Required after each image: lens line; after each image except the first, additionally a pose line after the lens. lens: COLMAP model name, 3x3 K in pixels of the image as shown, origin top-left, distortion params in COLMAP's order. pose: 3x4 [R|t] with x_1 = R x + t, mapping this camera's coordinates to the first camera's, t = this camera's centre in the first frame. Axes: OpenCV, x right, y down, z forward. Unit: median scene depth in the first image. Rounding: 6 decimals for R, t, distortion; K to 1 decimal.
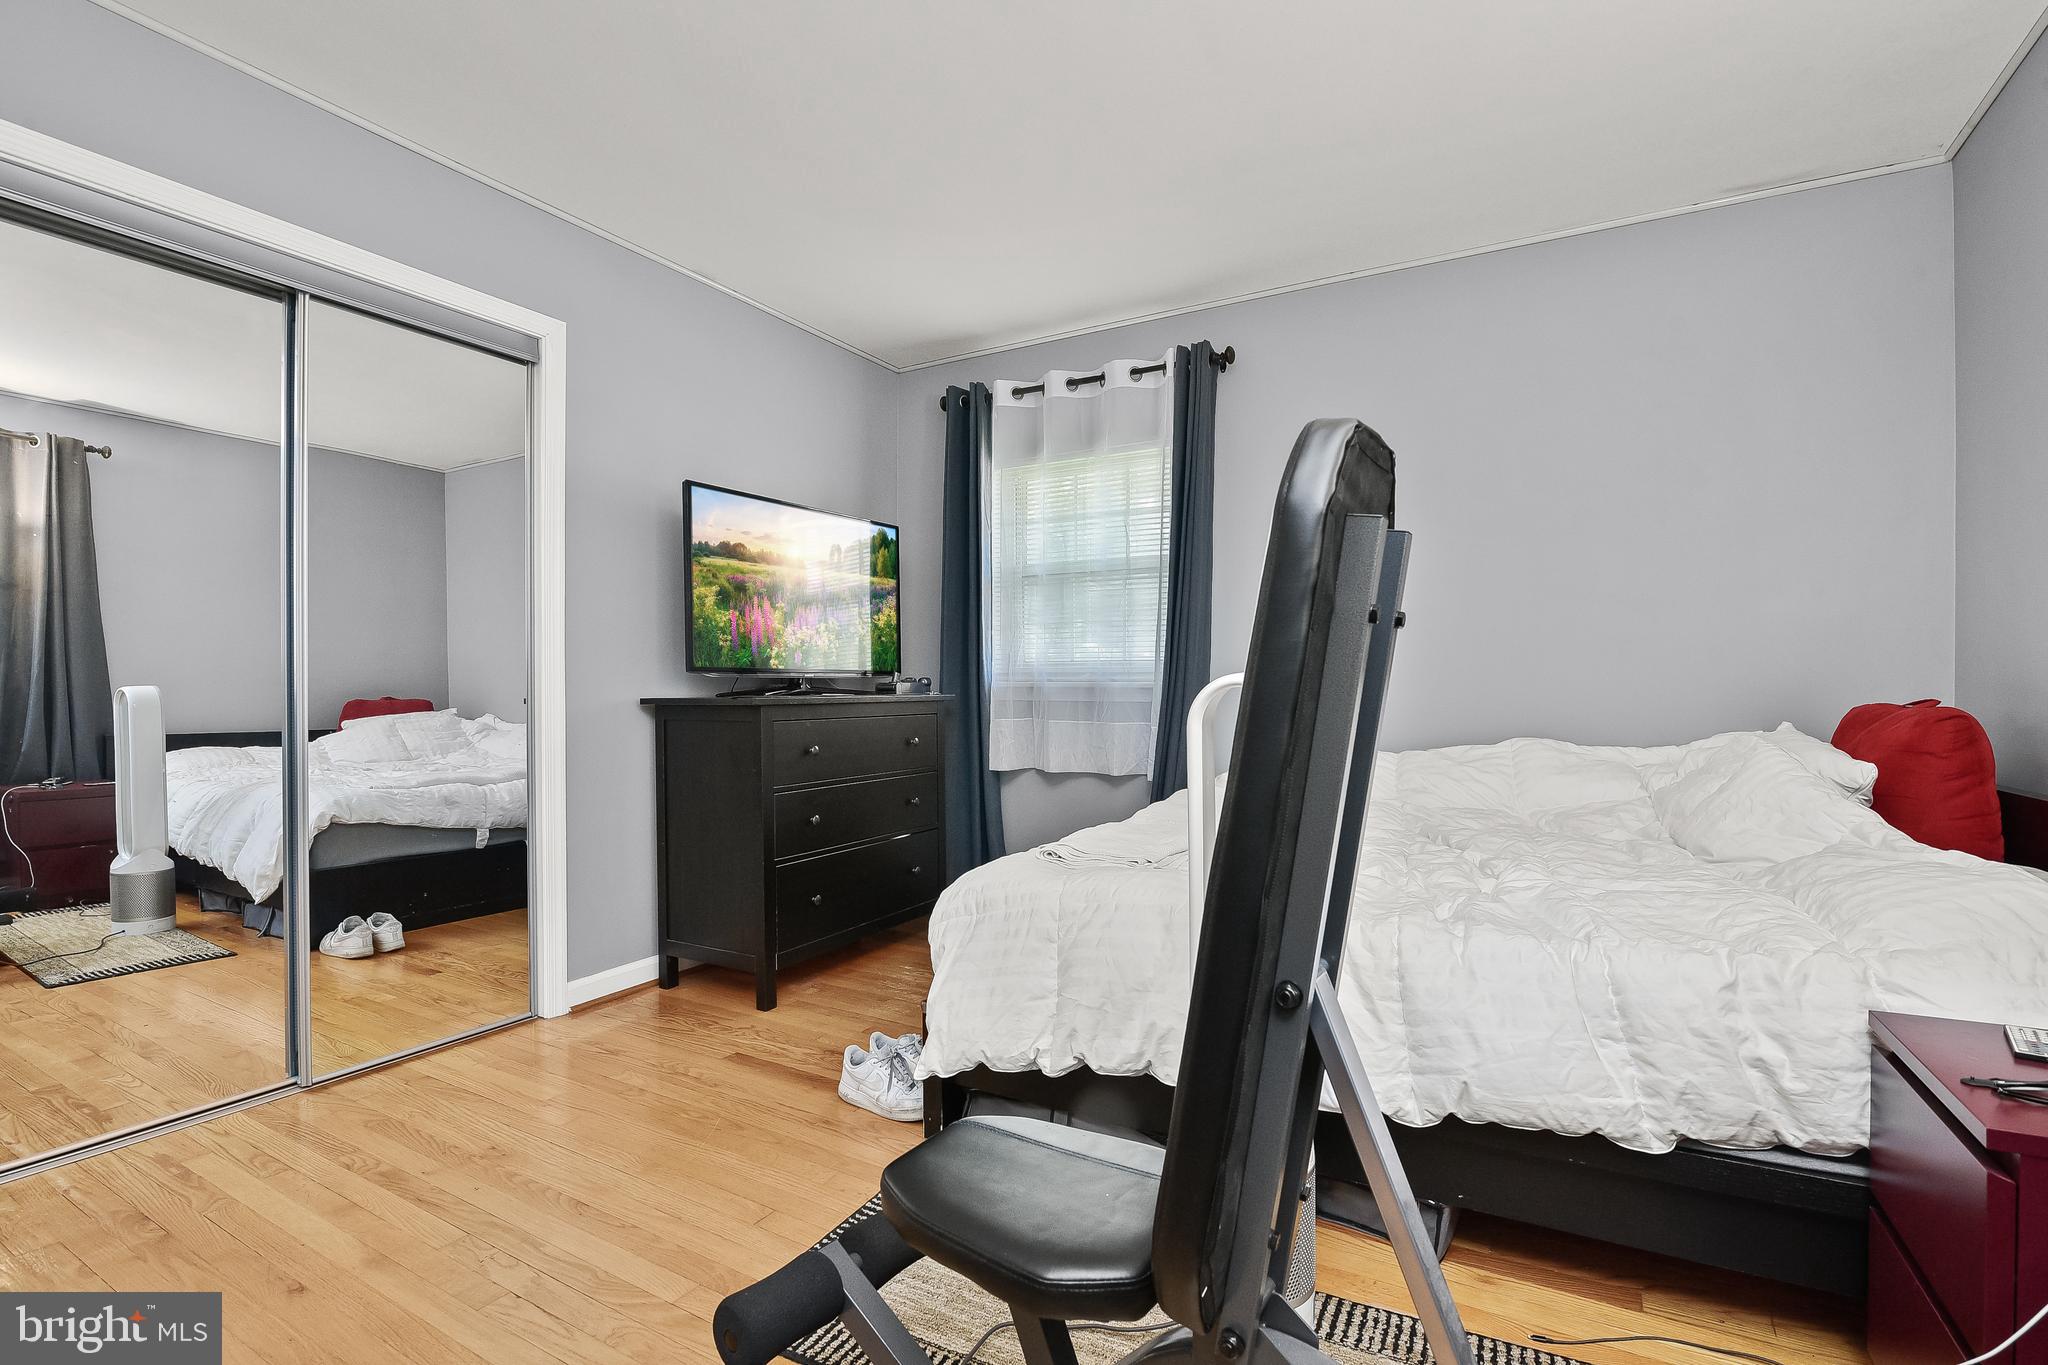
lens RADIAL K [[943.0, 0, 1025.6], [0, 943.0, 695.1], [0, 0, 1]] dist [-0.019575, 0.001121]
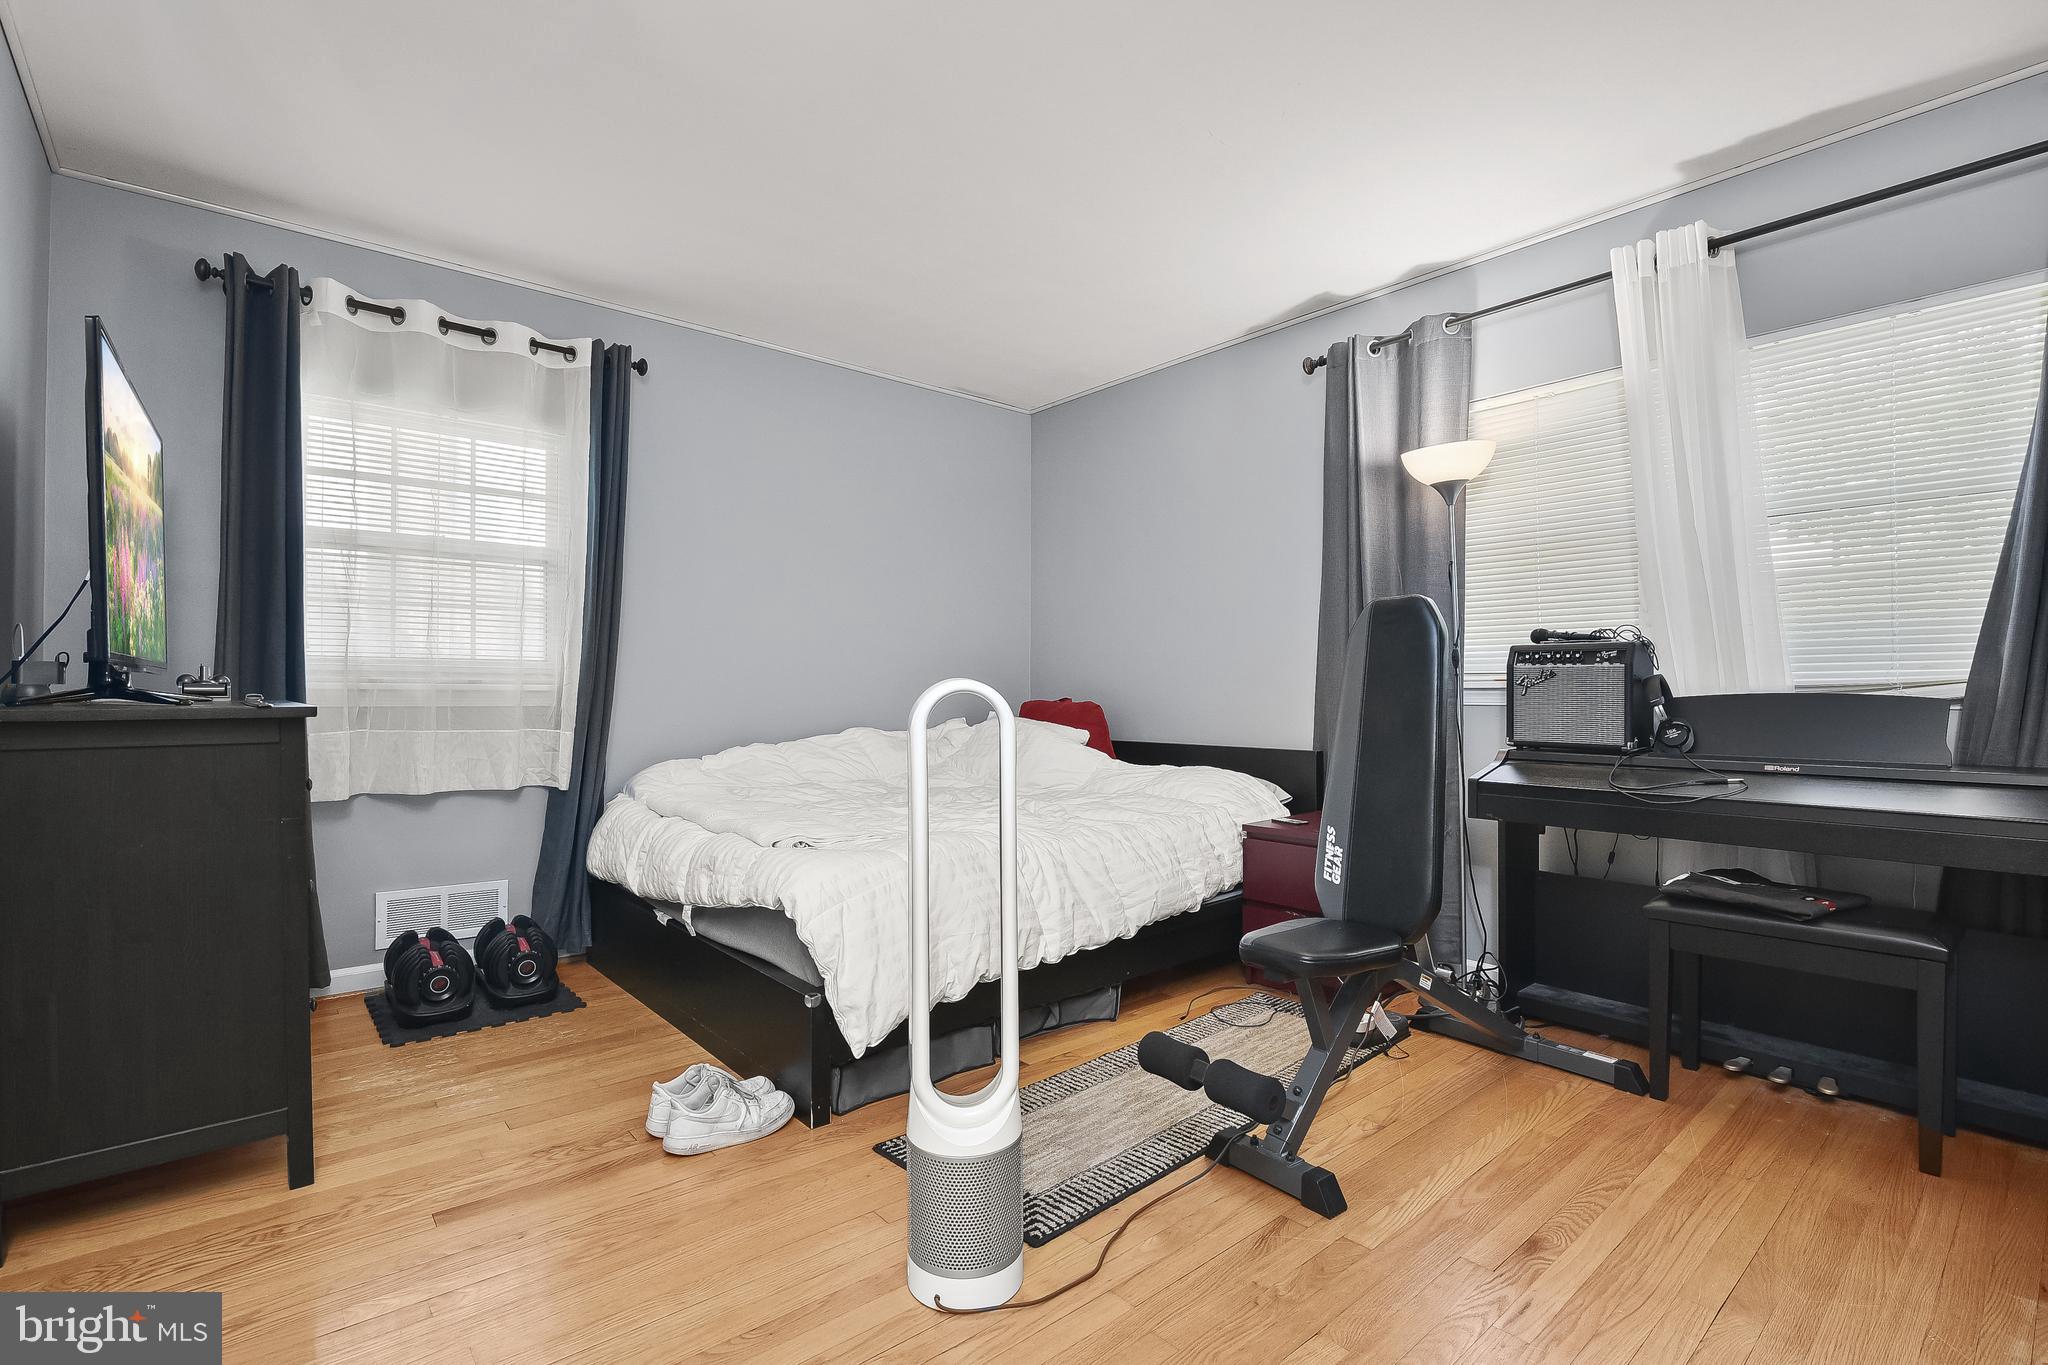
lens RADIAL K [[943.0, 0, 1025.6], [0, 943.0, 695.1], [0, 0, 1]] dist [-0.019575, 0.001121]
pose [[0.337943, -0.006473, 0.941144, -0.562673], [0.001546, 0.999979, 0.006322, -0.008070], [-0.941165, -0.000682, 0.337945, 0.238951]]
